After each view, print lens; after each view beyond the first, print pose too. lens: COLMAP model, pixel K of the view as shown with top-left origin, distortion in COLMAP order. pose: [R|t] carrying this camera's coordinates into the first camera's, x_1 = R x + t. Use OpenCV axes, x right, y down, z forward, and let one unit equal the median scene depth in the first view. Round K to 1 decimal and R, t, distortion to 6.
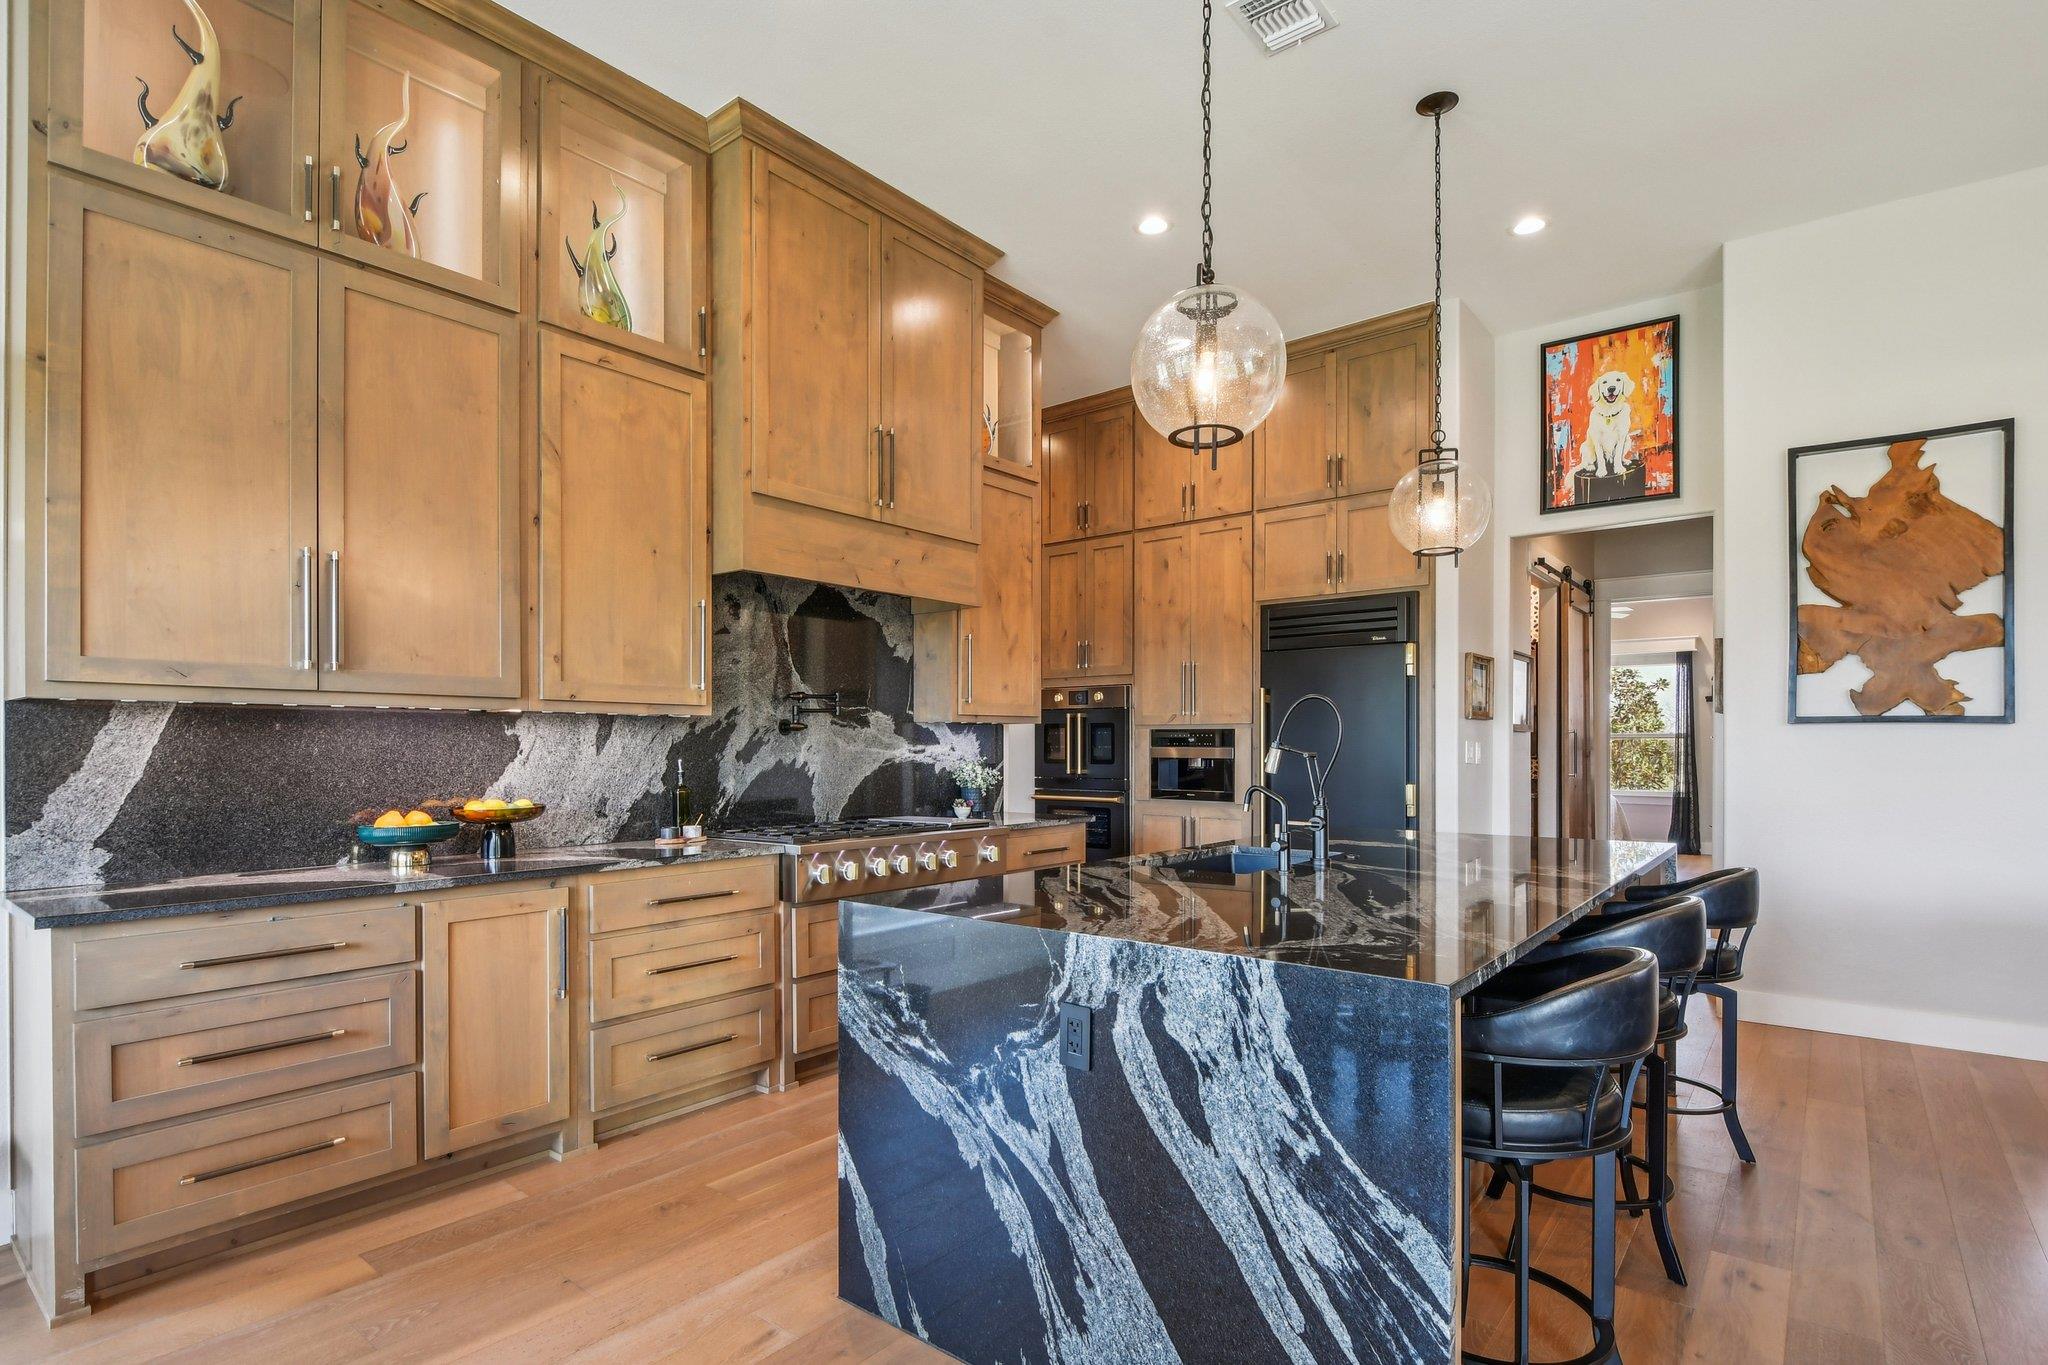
lens RADIAL K [[1007.1, 0, 1013.2], [0, 1007.1, 748.1], [0, 0, 1]] dist [0.003531, -0.012328]
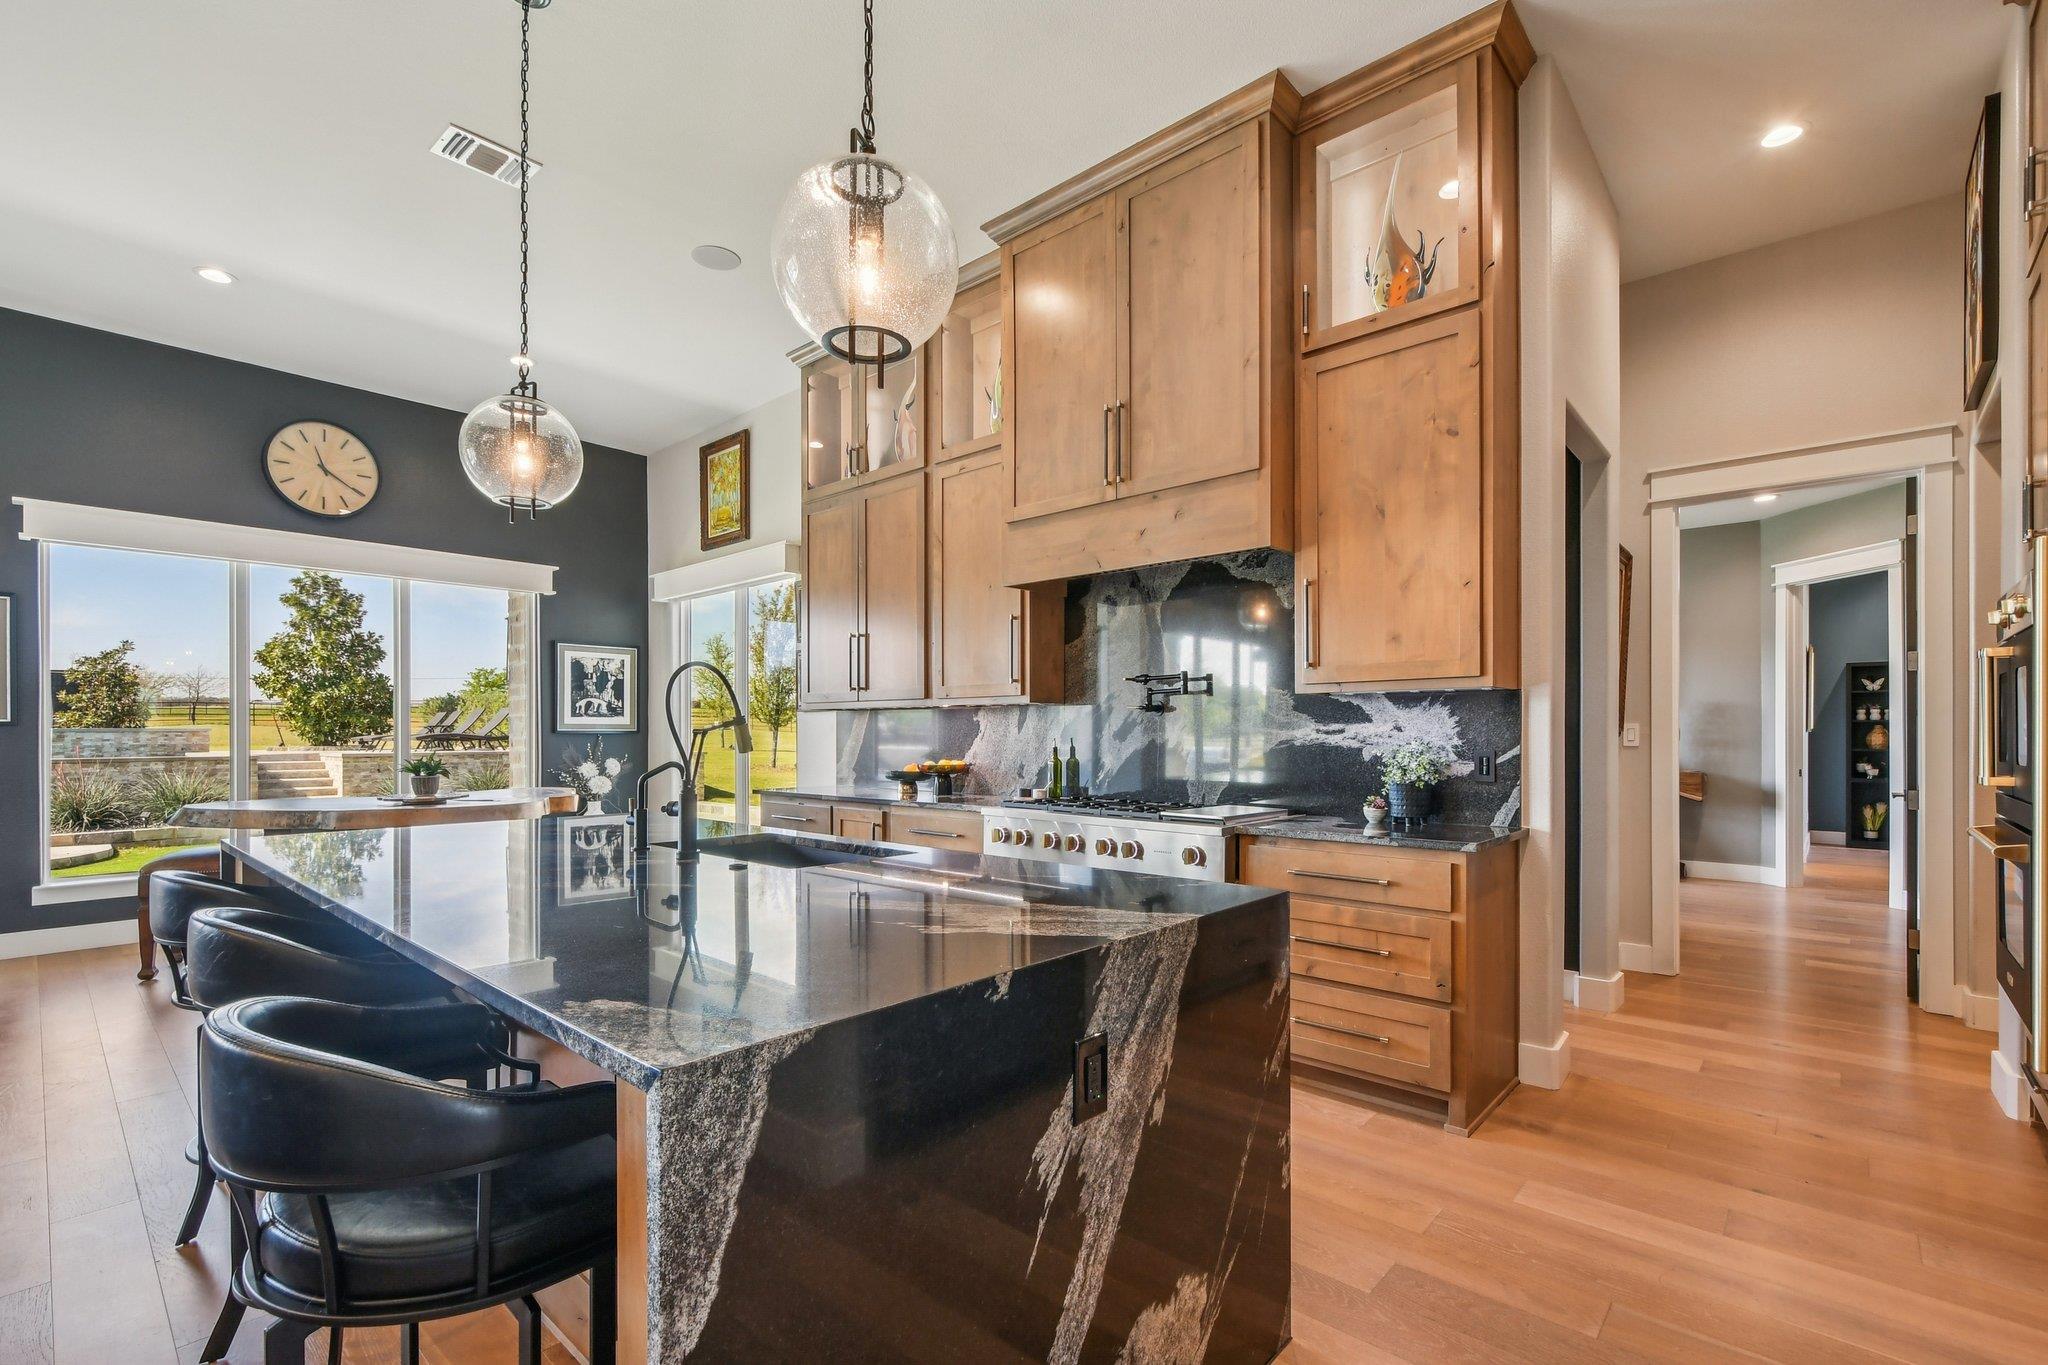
lens RADIAL K [[902.2, 0, 1031.0], [0, 902.2, 735.7], [0, 0, 1]] dist [-0.000253, -0.003988]
pose [[-0.043282, 0.006938, -0.999039, 0.738190], [0.001860, 0.999975, 0.006864, 0.001021], [0.999061, -0.001561, -0.043293, 0.927490]]
